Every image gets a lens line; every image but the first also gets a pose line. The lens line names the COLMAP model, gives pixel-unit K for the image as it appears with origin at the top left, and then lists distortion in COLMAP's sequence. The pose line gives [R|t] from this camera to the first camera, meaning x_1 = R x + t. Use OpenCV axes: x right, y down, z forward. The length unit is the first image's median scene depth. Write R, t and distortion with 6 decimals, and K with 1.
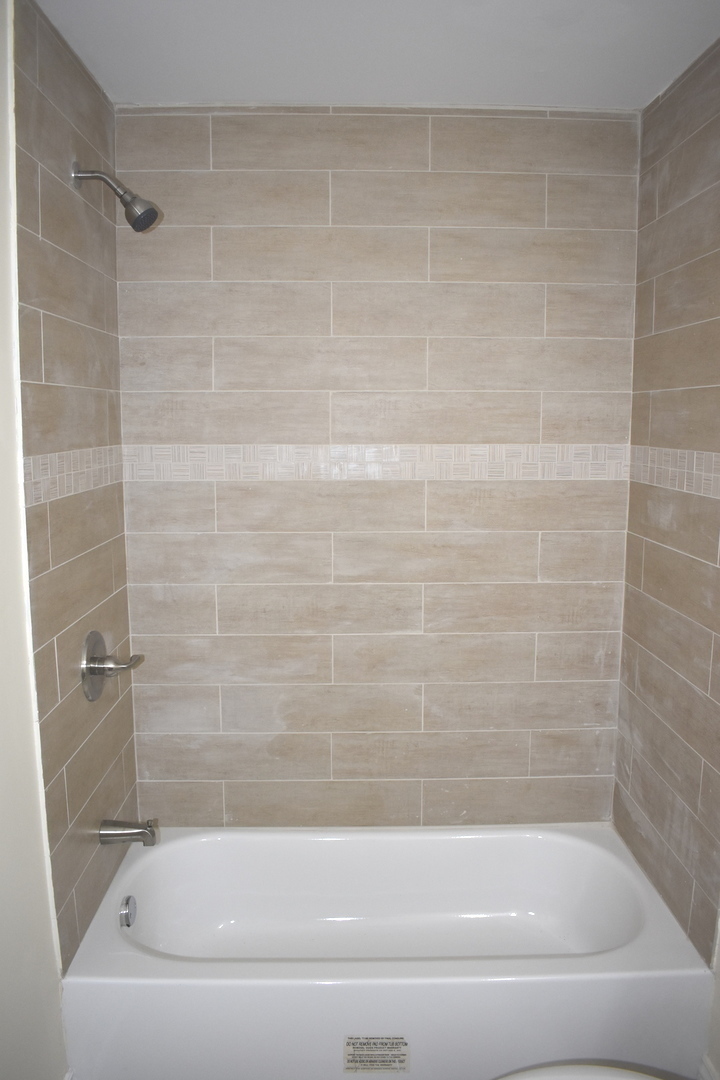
lens RADIAL K [[838.1, 0, 359.4], [0, 838.1, 541.1], [0, 0, 1]] dist [-0.092058, 0.010416]
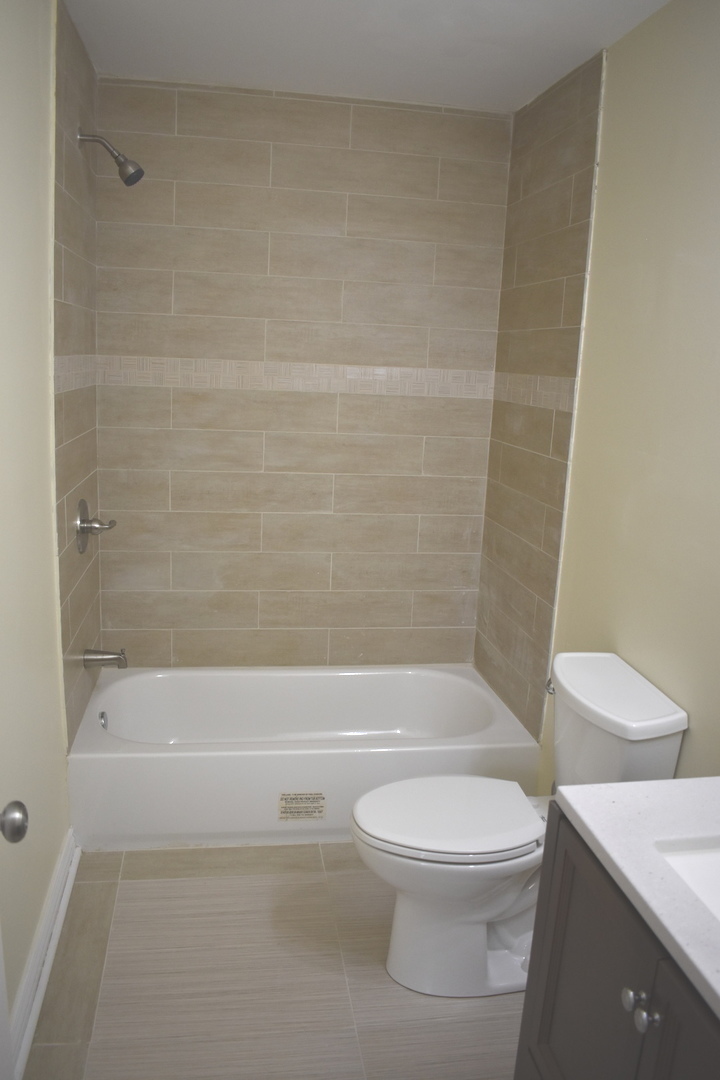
lens RADIAL K [[838.1, 0, 358.3], [0, 838.1, 538.9], [0, 0, 1]] dist [-0.092058, 0.010416]
pose [[0.989351, 0.014847, 0.144792, -0.074410], [-0.025110, 0.997279, 0.069314, 0.062606], [-0.143369, -0.072211, 0.987031, -0.292531]]
